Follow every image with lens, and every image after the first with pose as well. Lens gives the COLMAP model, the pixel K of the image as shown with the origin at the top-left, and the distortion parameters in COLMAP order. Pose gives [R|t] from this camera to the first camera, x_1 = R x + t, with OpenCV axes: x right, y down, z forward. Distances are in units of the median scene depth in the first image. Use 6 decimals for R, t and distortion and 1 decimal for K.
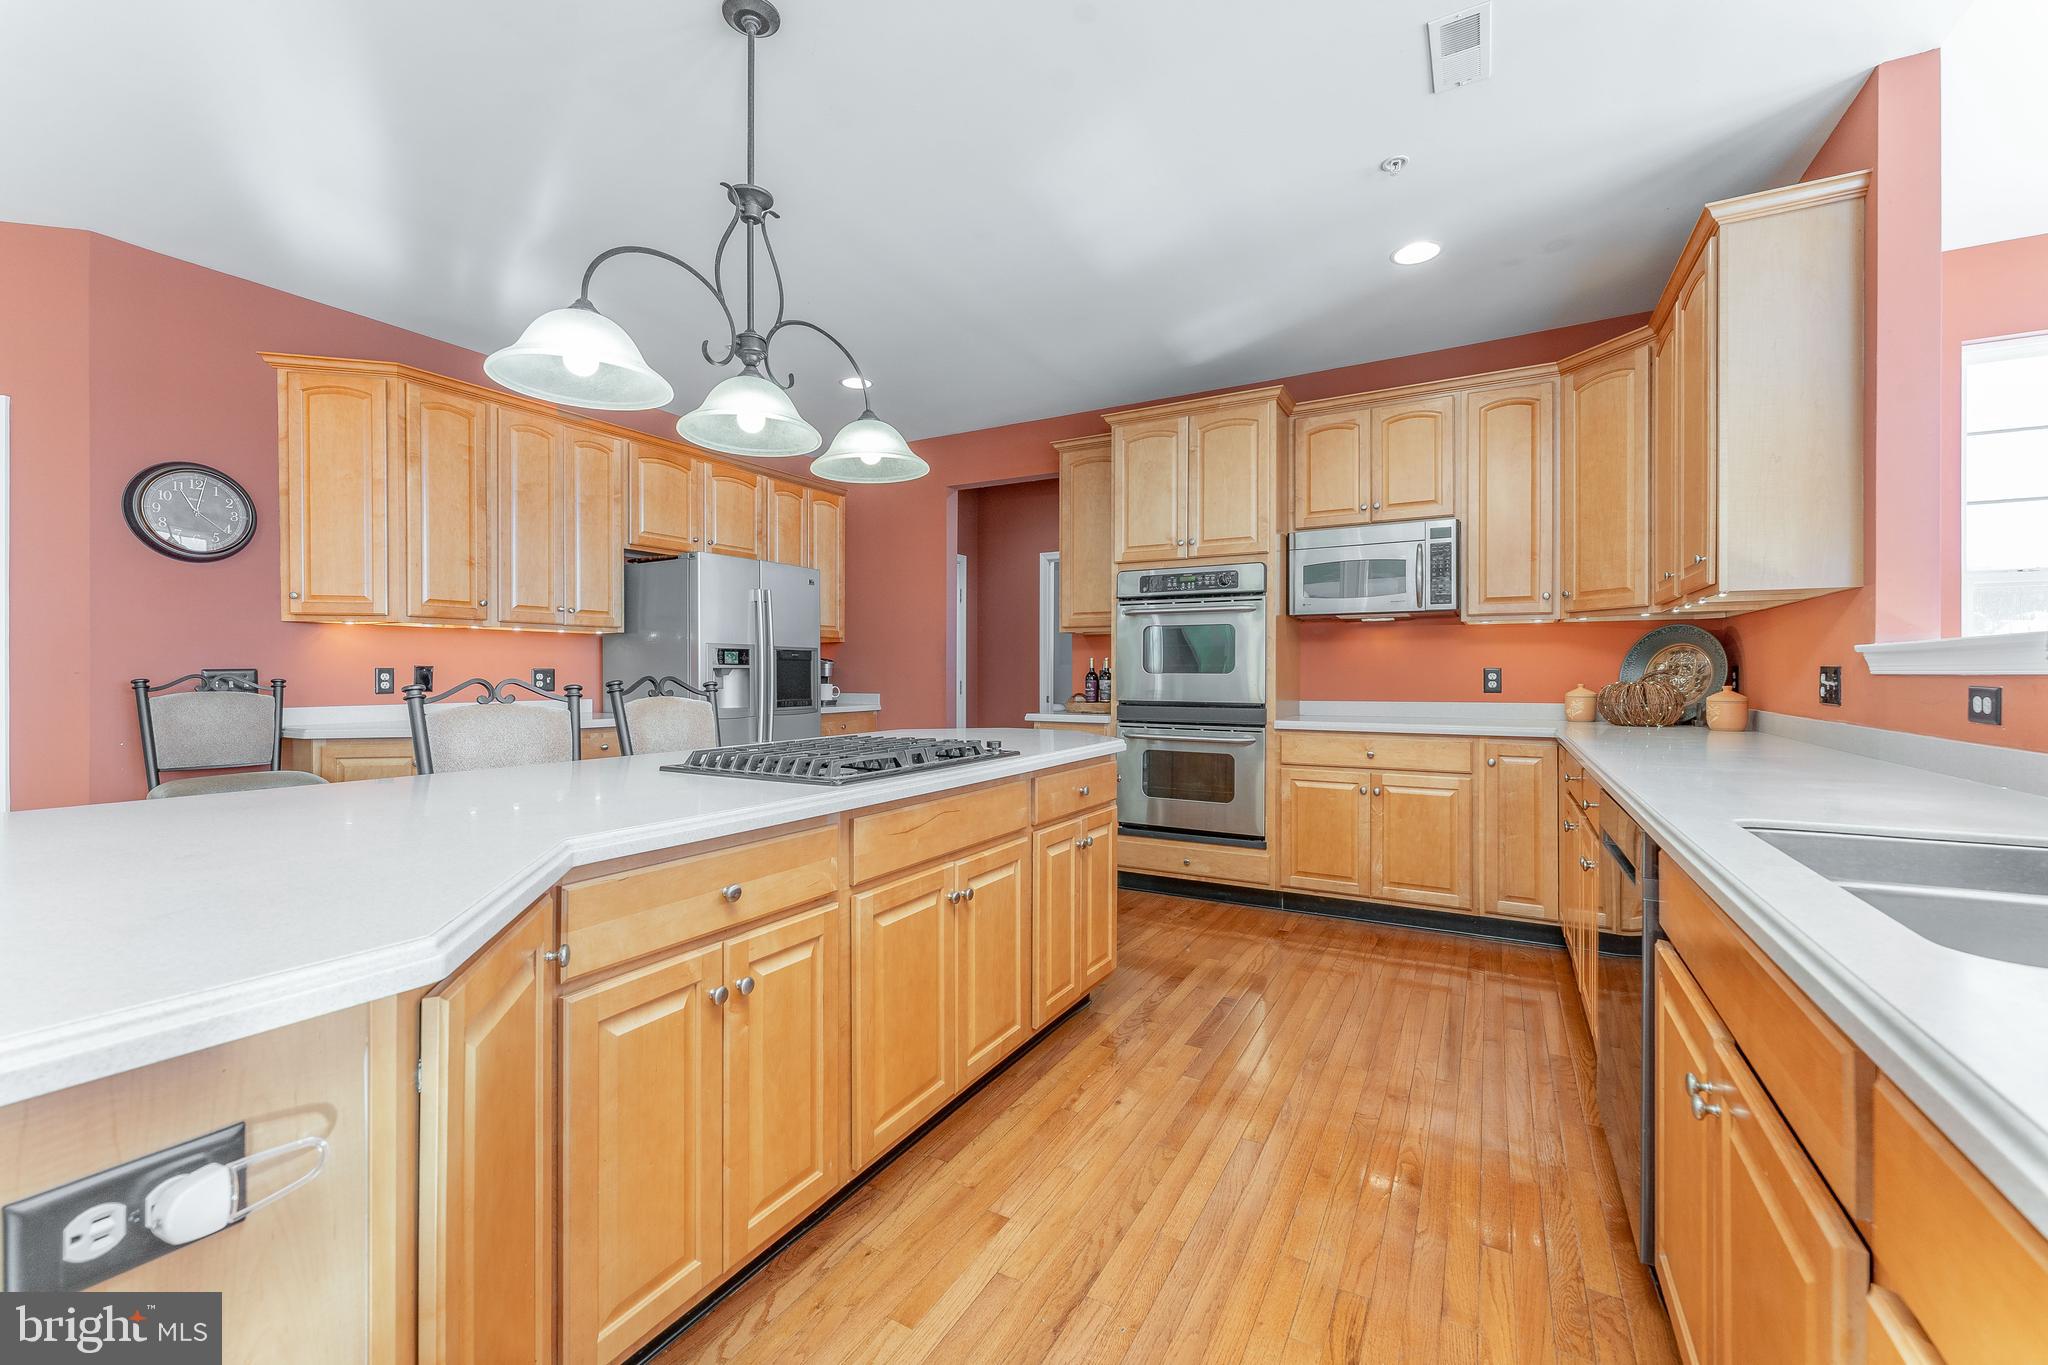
lens RADIAL K [[830.3, 0, 1018.7], [0, 830.3, 674.1], [0, 0, 1]] dist [-0.001664, -0.000295]
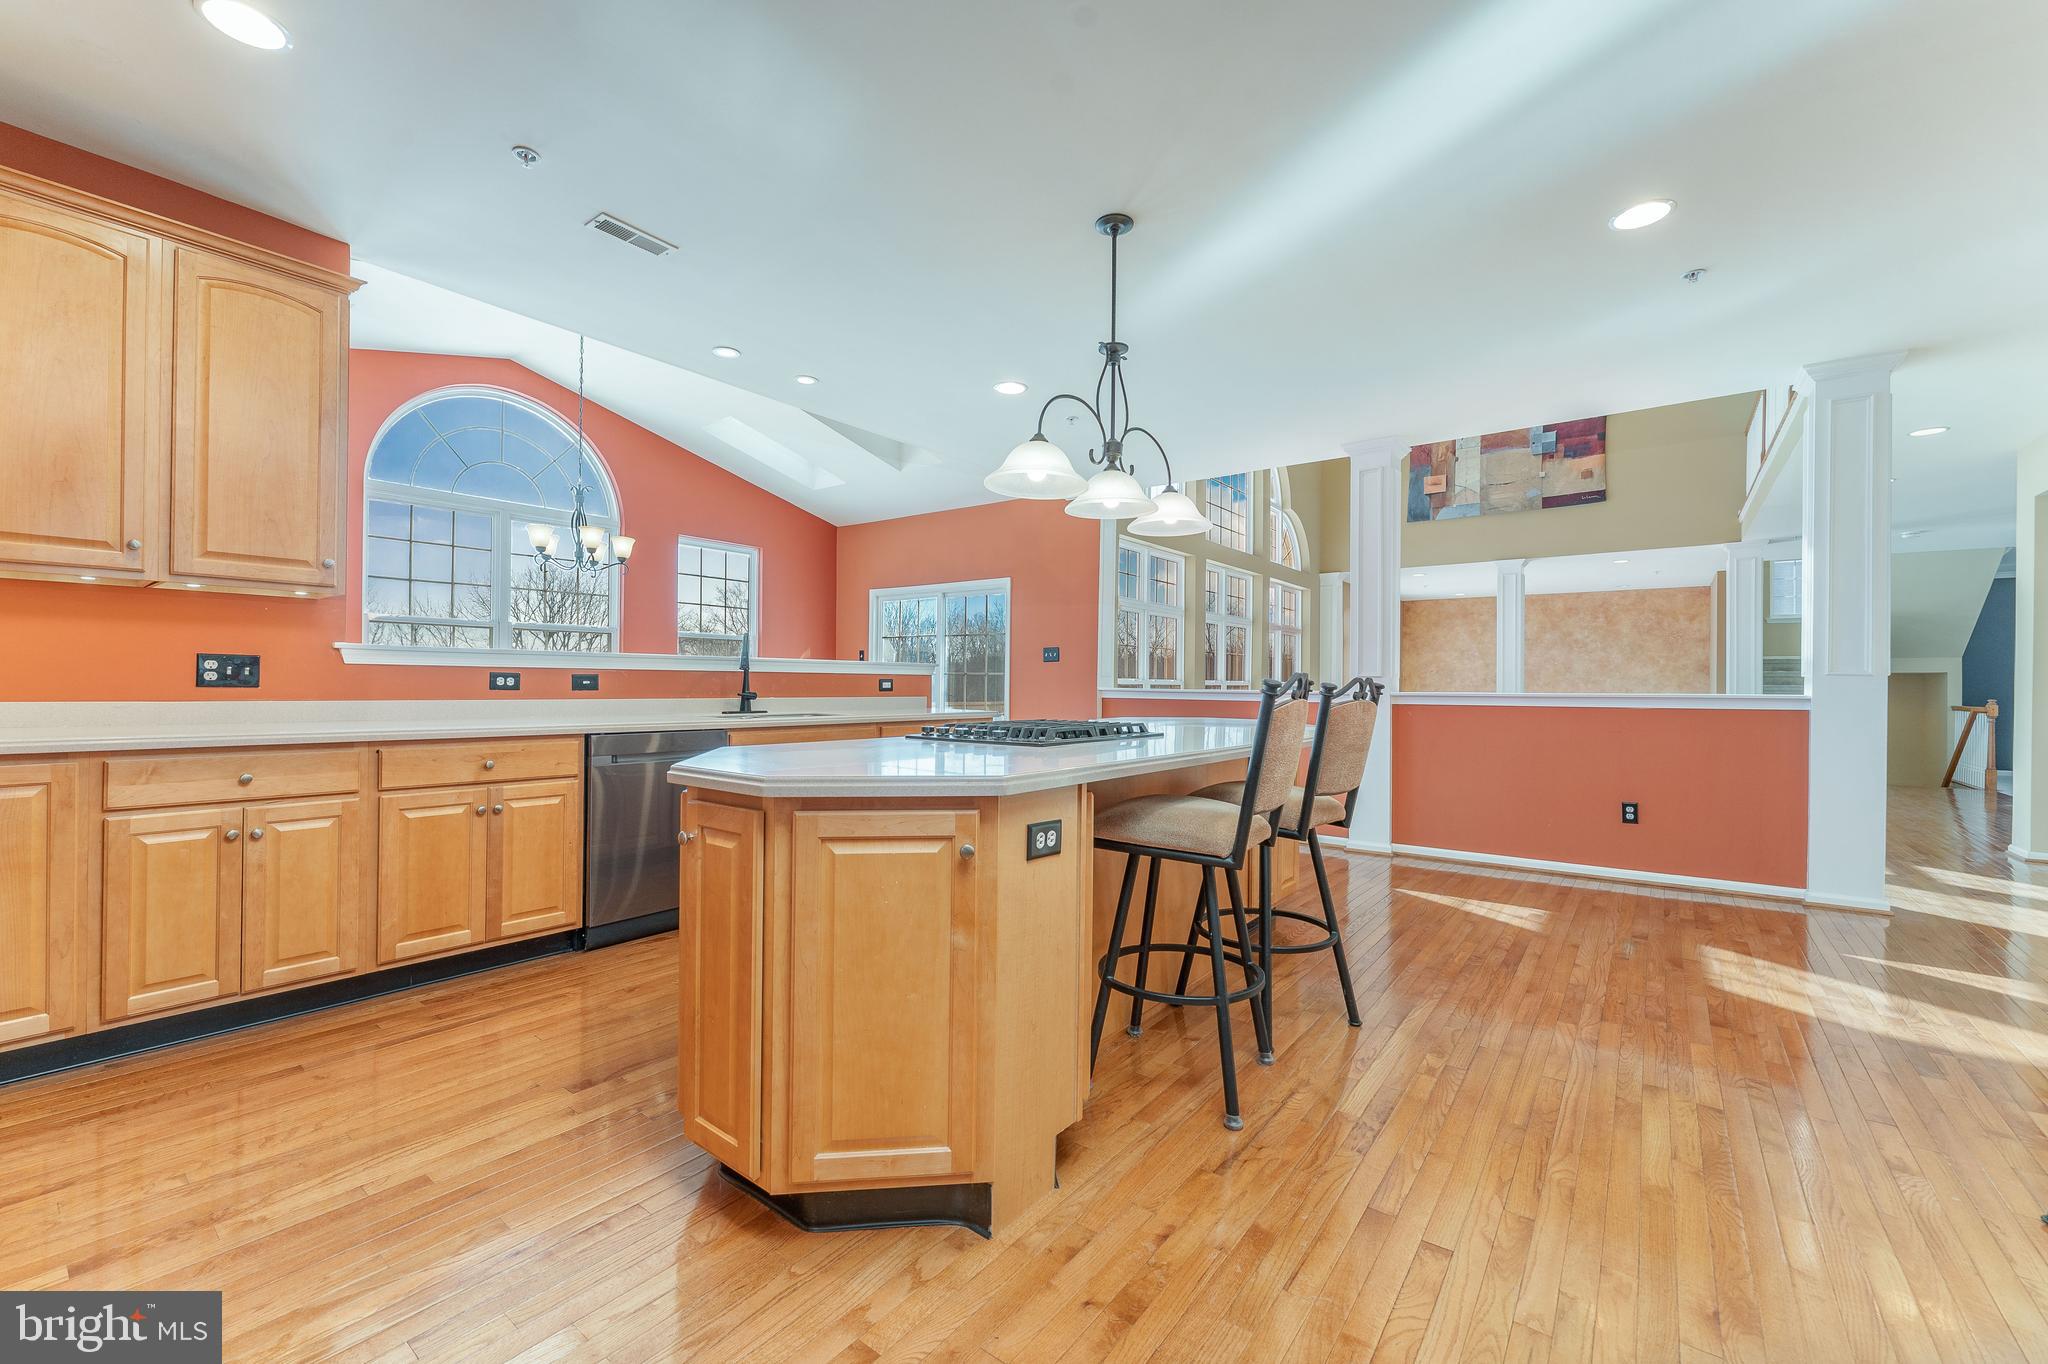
lens RADIAL K [[829.7, 0, 1016.3], [0, 829.7, 682.8], [0, 0, 1]] dist [-0.000730, -0.000613]
pose [[-0.990413, -0.012156, 0.137600, -0.188633], [-0.012188, 0.999926, 0.000612, 0.010490], [-0.137598, -0.001071, -0.990488, 1.300227]]
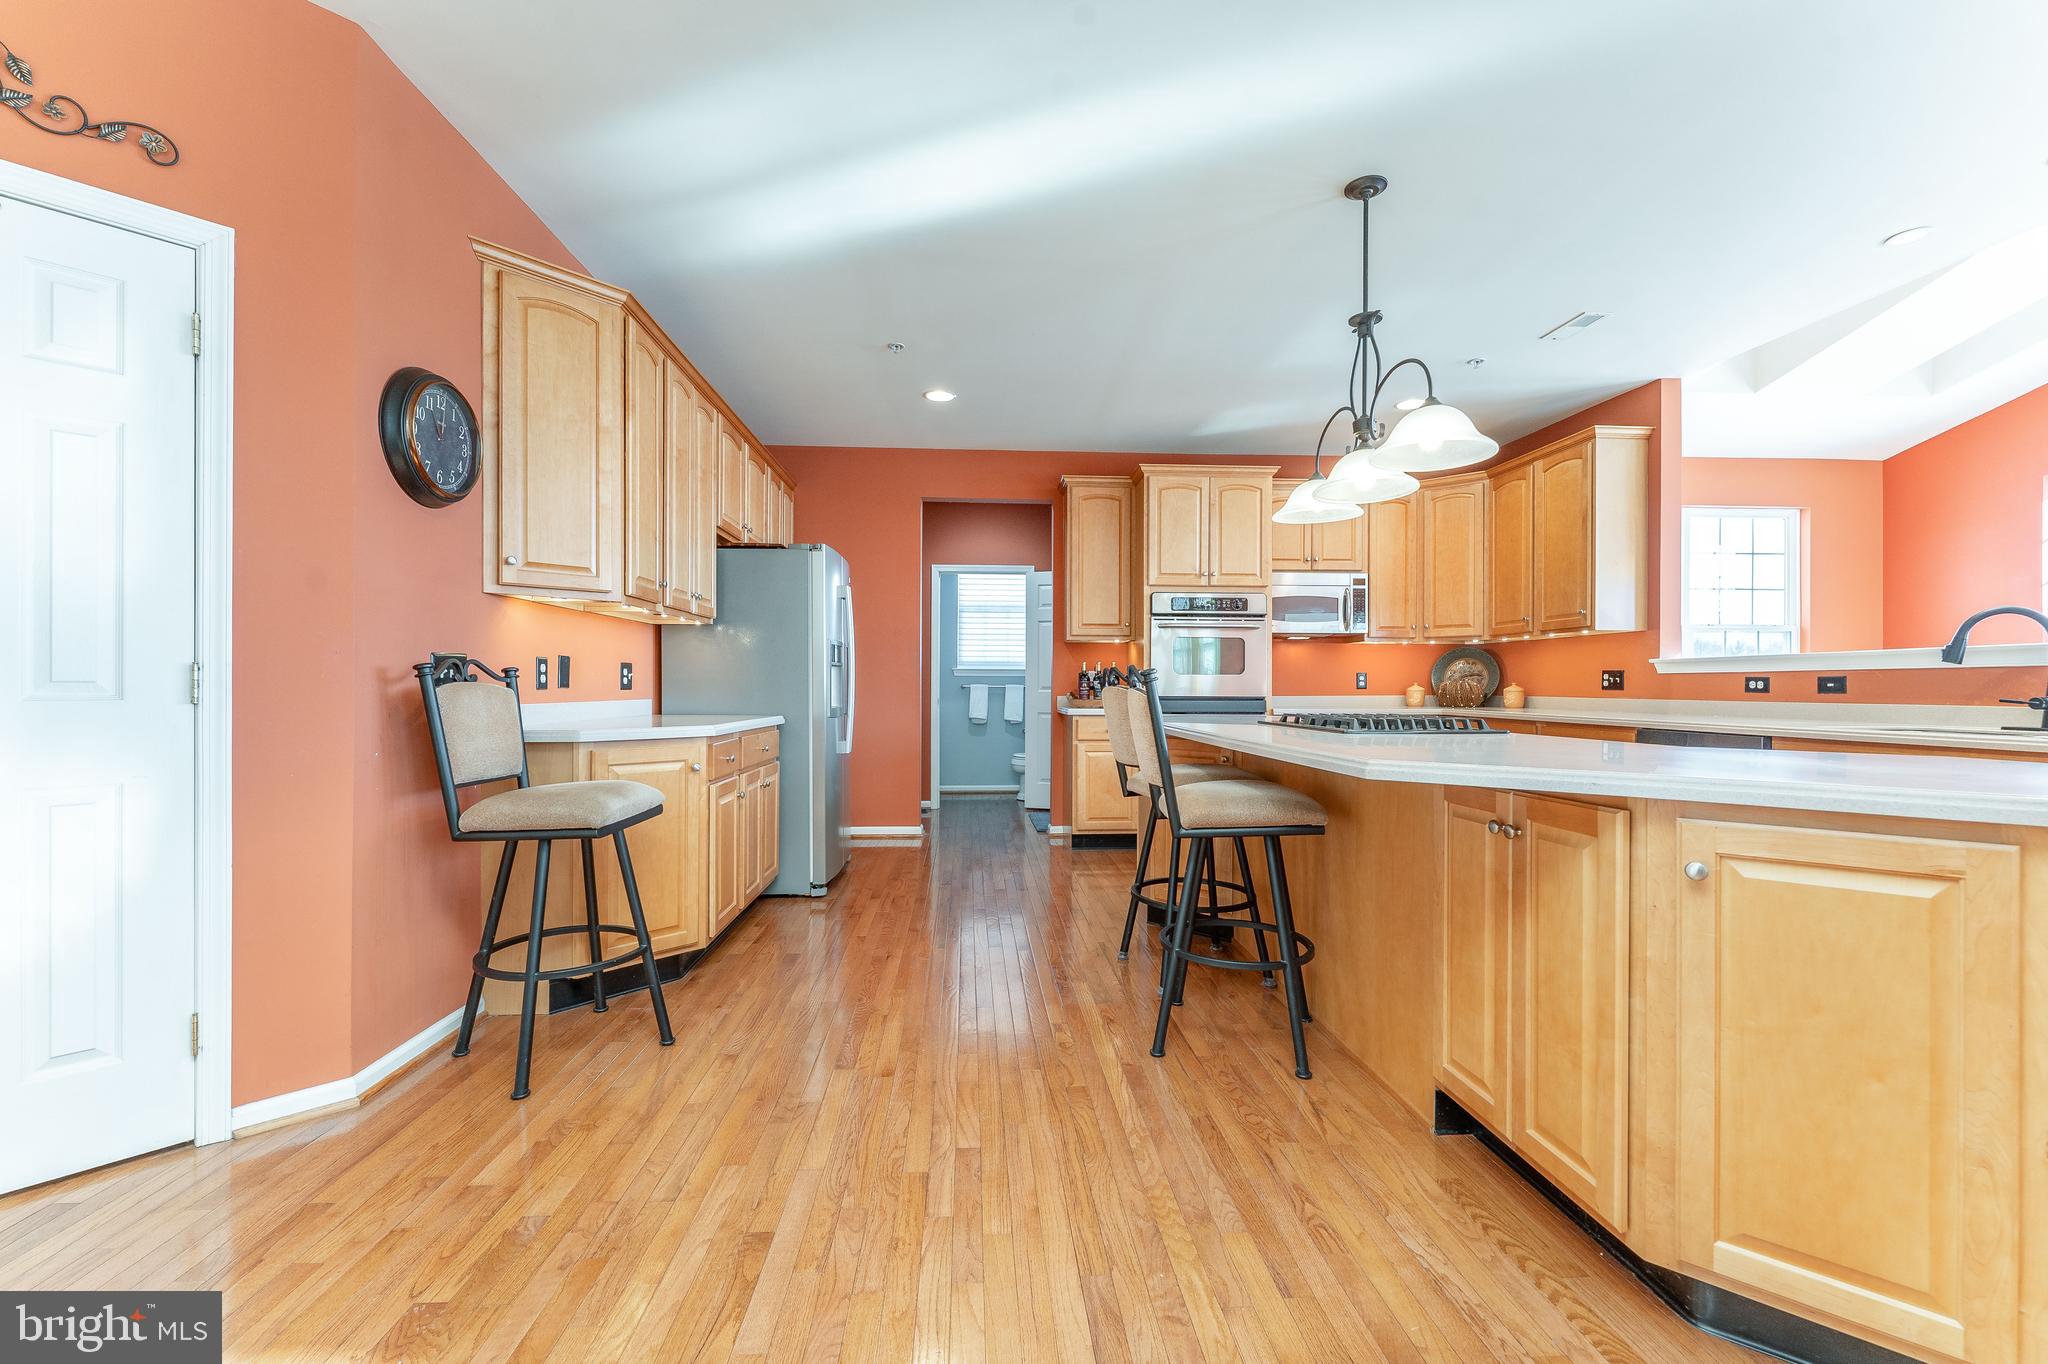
lens RADIAL K [[828.8, 0, 1015.8], [0, 828.8, 687.3], [0, 0, 1]] dist [-0.001239, -0.000301]
pose [[0.839144, 0.001392, 0.543908, -0.818418], [-0.001747, 0.999998, 0.000135, 0.021227], [-0.543907, -0.001063, 0.839145, 0.080721]]
